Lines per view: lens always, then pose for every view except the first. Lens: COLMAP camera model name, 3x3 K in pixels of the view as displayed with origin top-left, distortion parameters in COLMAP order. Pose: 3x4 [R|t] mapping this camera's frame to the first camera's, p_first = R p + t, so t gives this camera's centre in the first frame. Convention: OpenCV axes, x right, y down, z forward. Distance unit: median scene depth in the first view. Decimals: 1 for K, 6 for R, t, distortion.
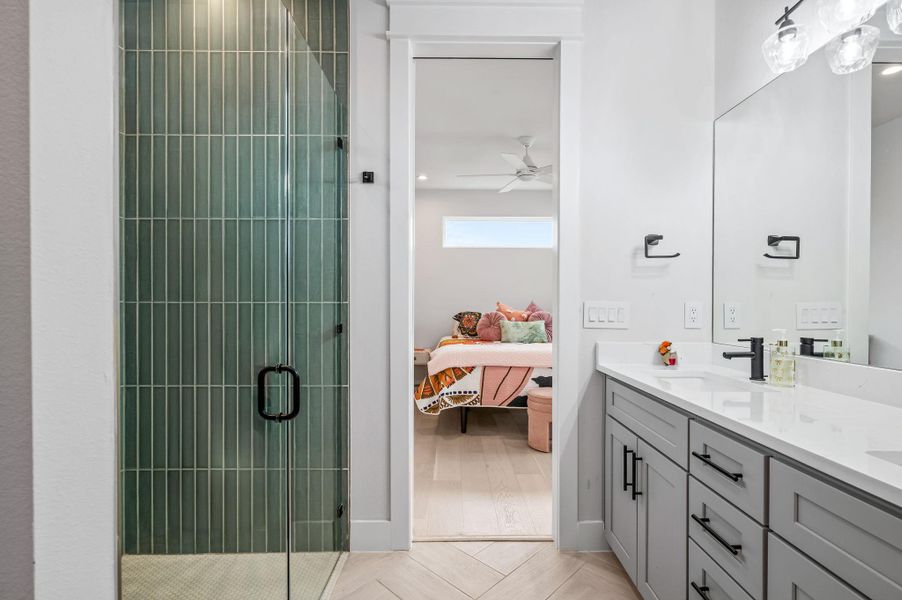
lens RADIAL K [[416.6, 0, 453.9], [0, 416.6, 302.5], [0, 0, 1]] dist [0.002555, 0.000254]
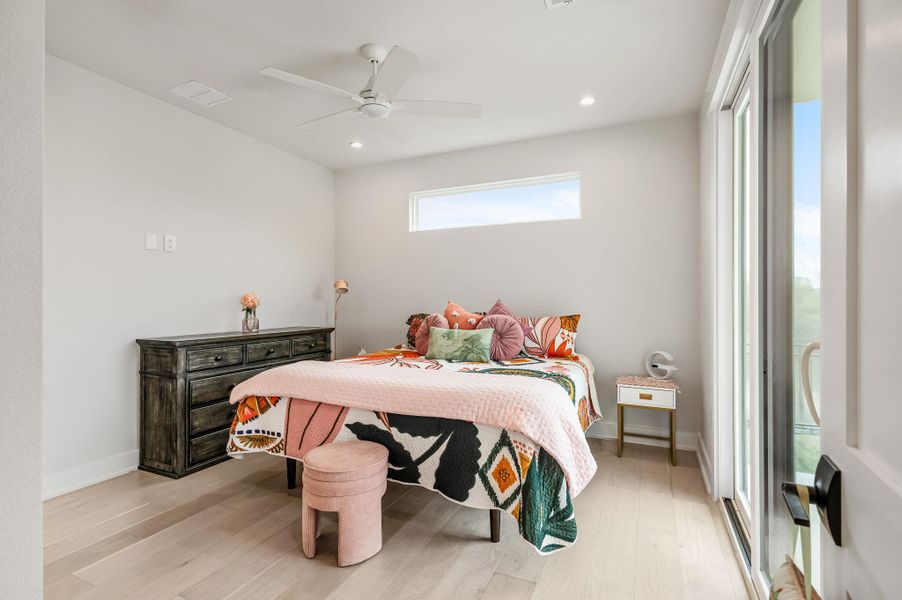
lens RADIAL K [[416.6, 0, 451.9], [0, 416.6, 300.4], [0, 0, 1]] dist [0.002555, 0.000254]
pose [[0.906264, -0.004034, -0.422694, 0.597982], [0.005241, 0.999985, 0.001694, -0.004969], [0.422681, -0.003750, 0.906271, 0.498260]]
